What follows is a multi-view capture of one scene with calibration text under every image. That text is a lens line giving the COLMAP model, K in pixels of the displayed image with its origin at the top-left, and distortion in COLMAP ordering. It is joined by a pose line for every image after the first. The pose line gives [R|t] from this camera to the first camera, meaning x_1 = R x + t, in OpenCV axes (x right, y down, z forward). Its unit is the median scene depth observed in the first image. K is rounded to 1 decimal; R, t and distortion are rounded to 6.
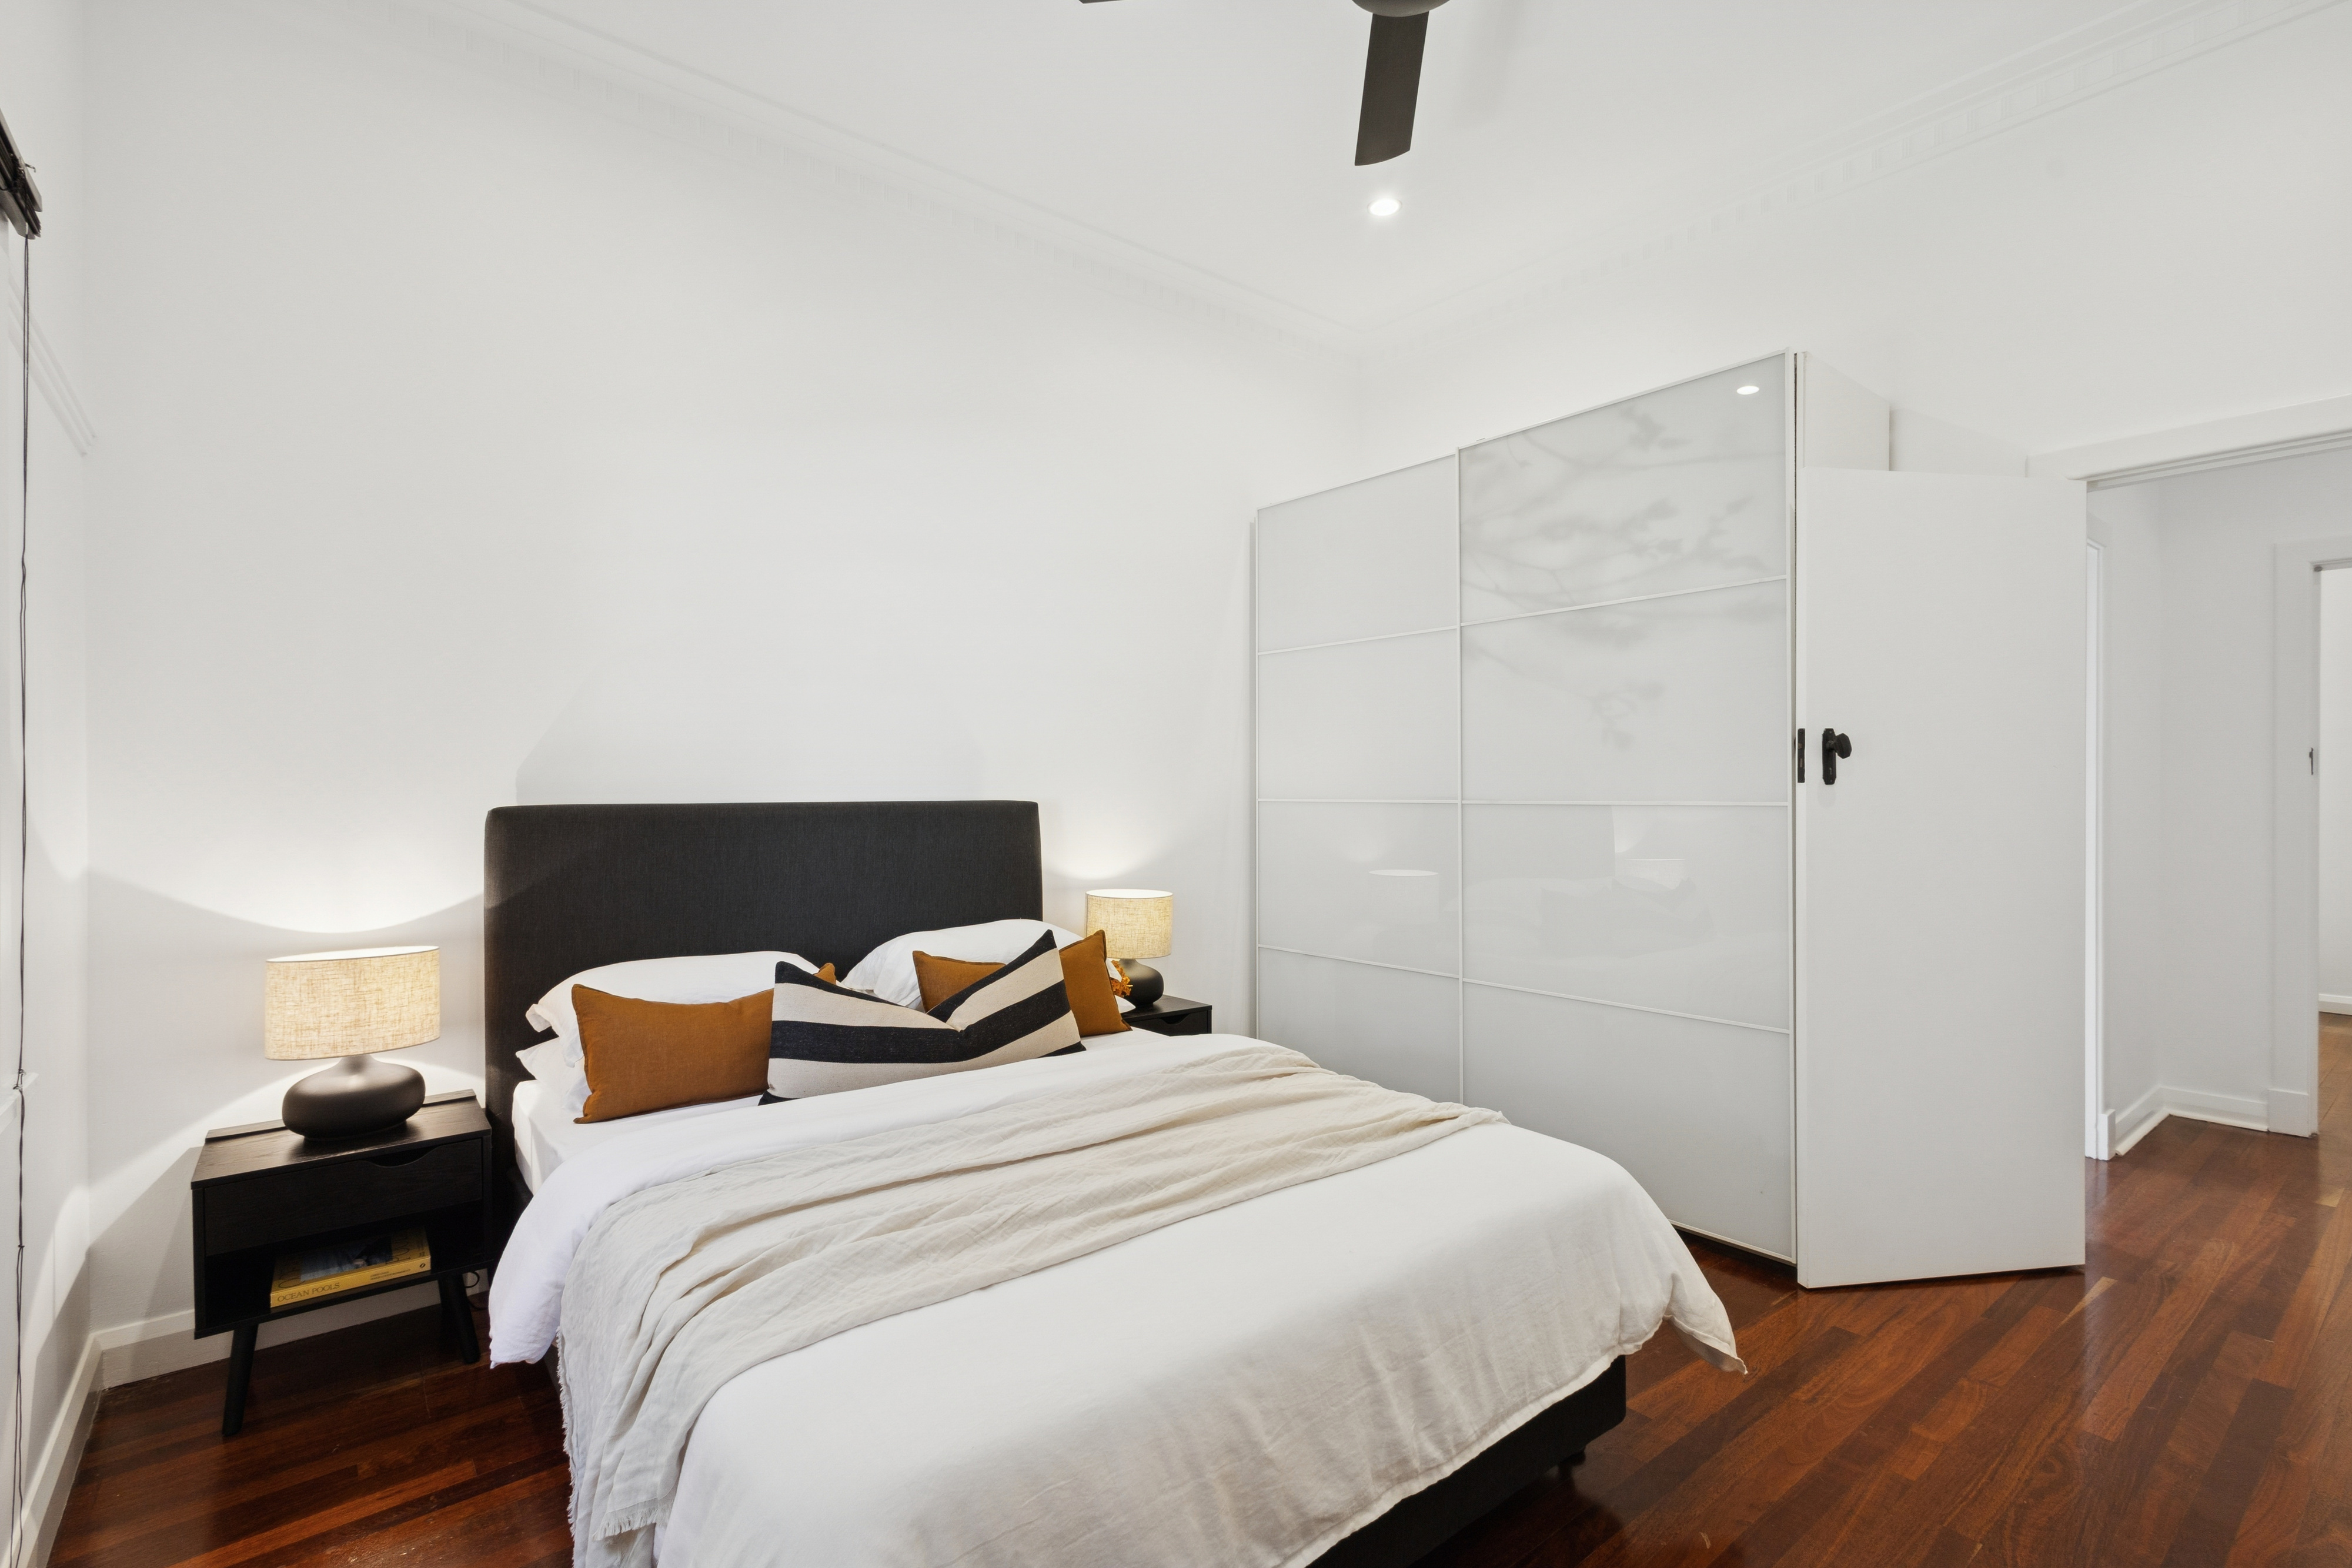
lens RADIAL K [[1084.9, 0, 1183.7], [0, 1084.9, 796.1], [0, 0, 1]] dist [0.010689, -0.003338]
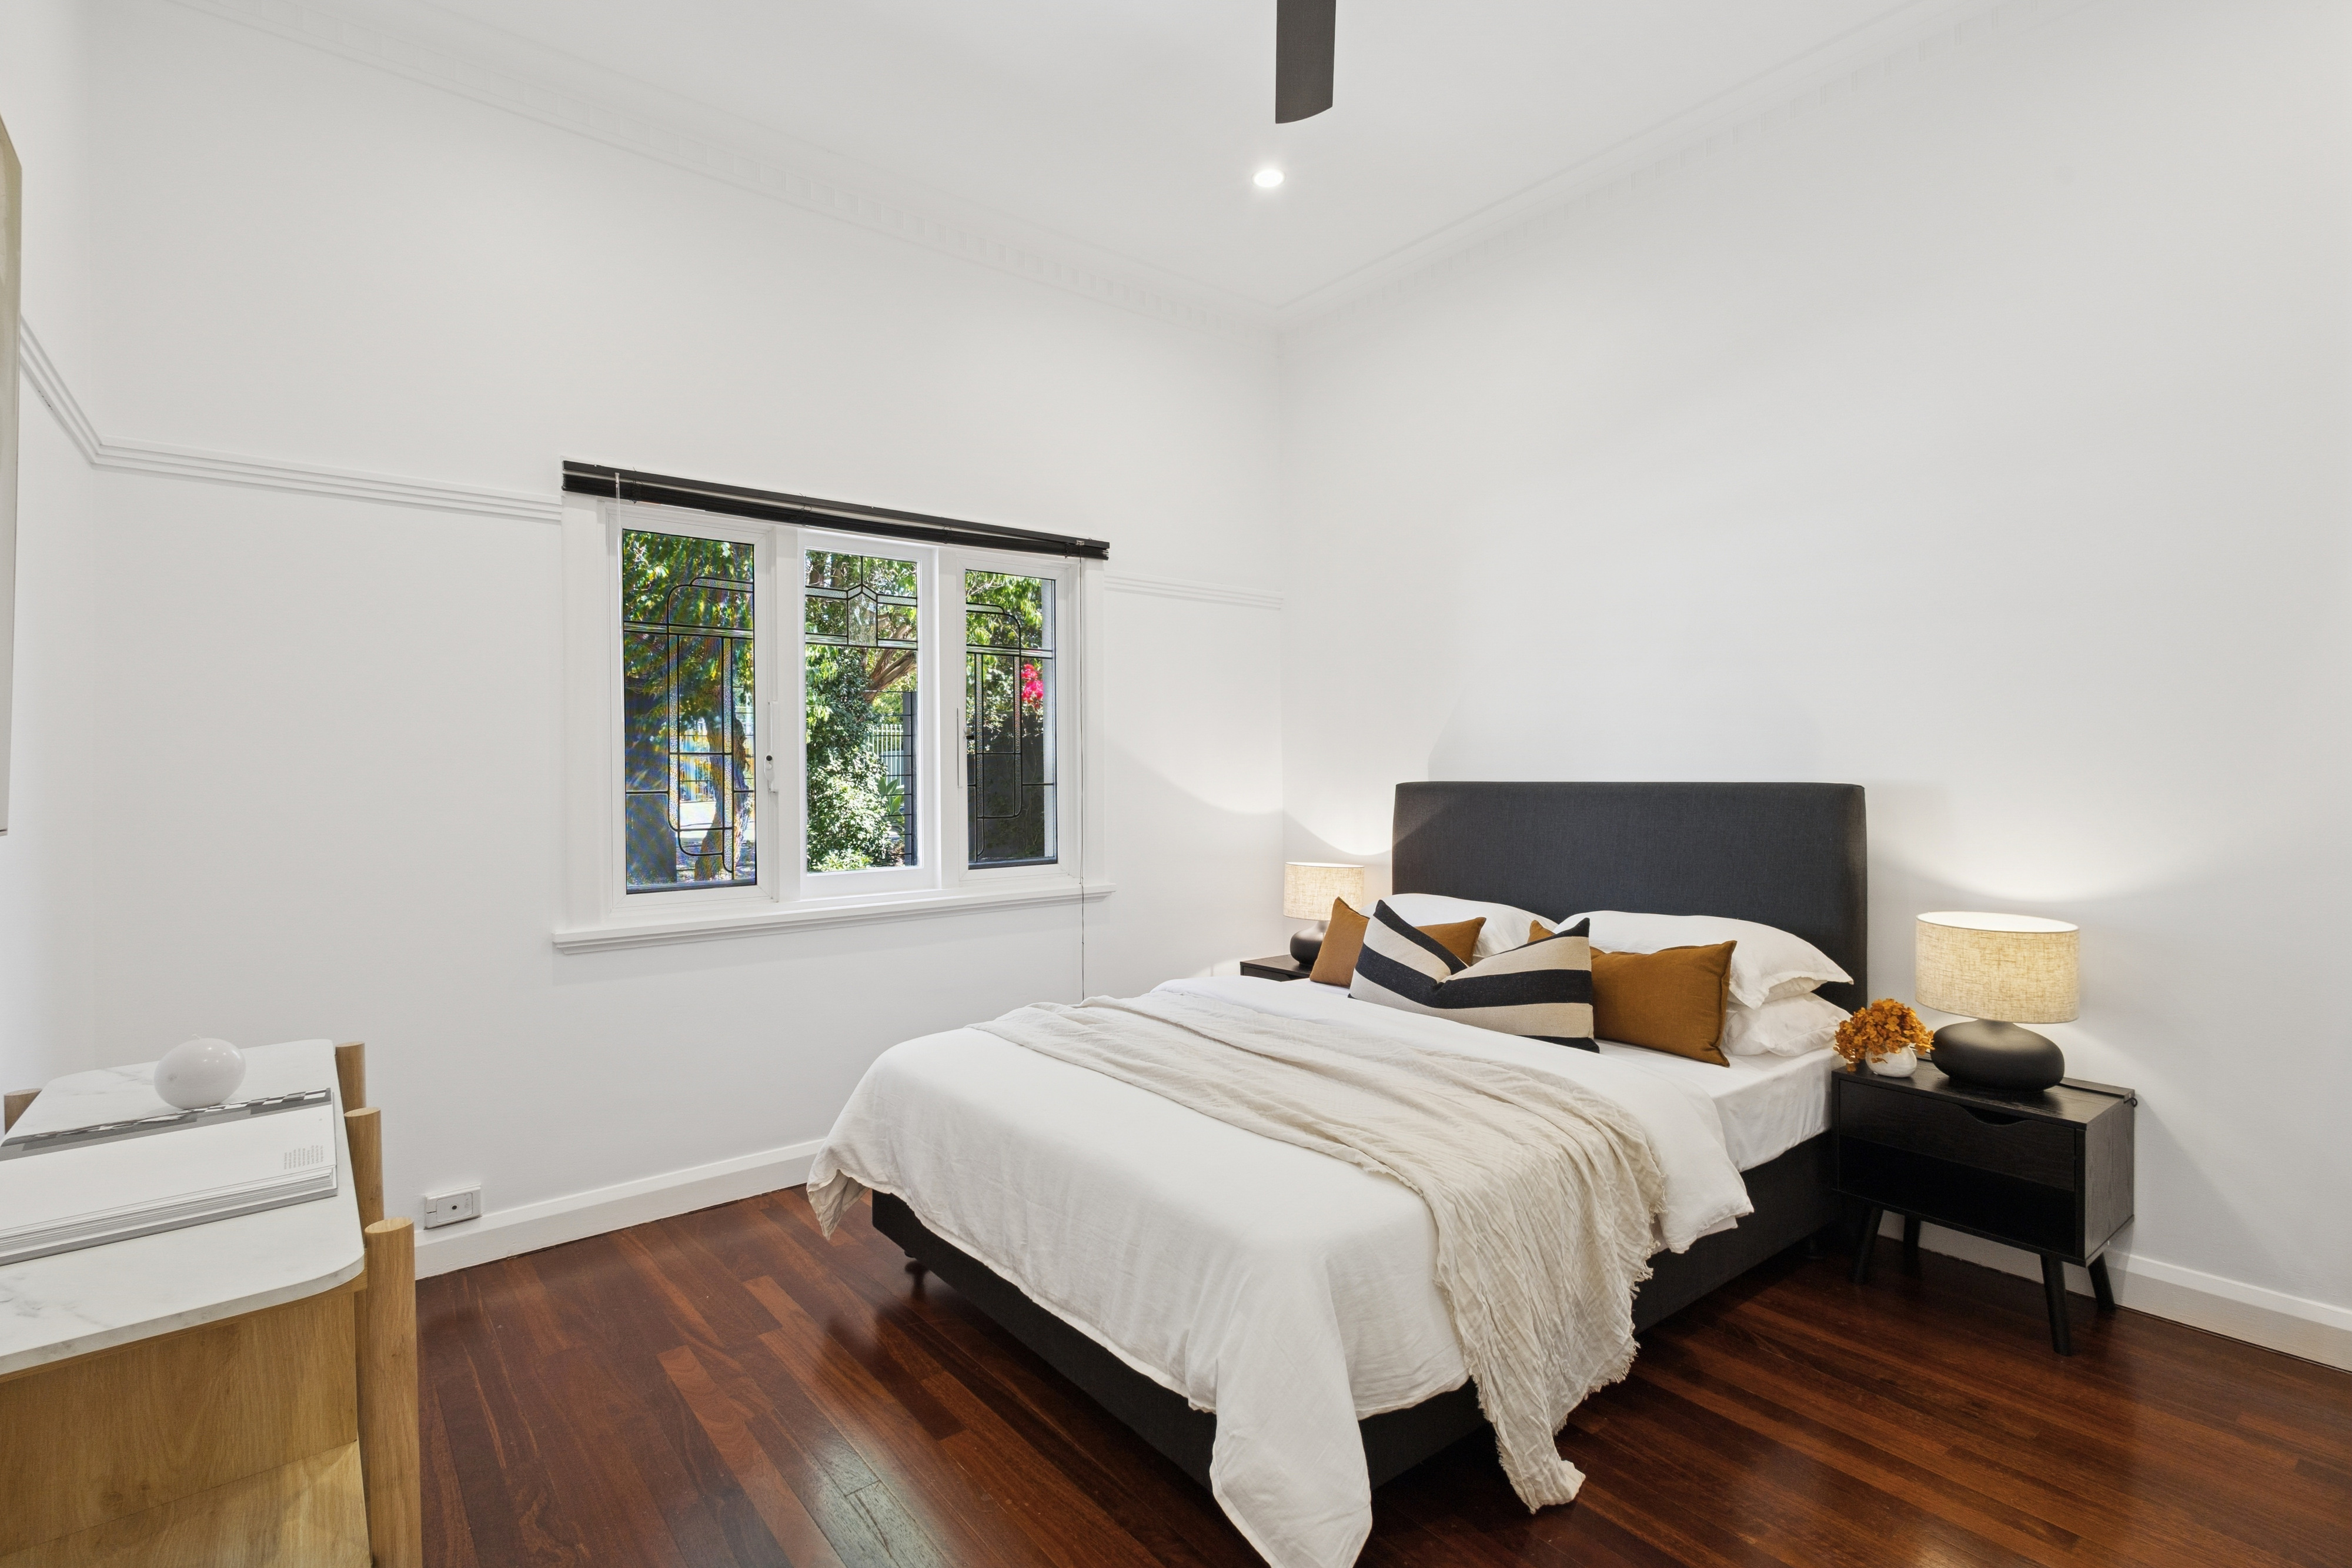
lens RADIAL K [[1084.9, 0, 1183.5], [0, 1084.9, 778.0], [0, 0, 1]] dist [0.010689, -0.003338]
pose [[-0.000086, 0.008950, -0.999960, 0.908294], [0.006349, 0.999940, 0.008949, -0.012811], [0.999980, -0.006348, -0.000143, 0.691886]]
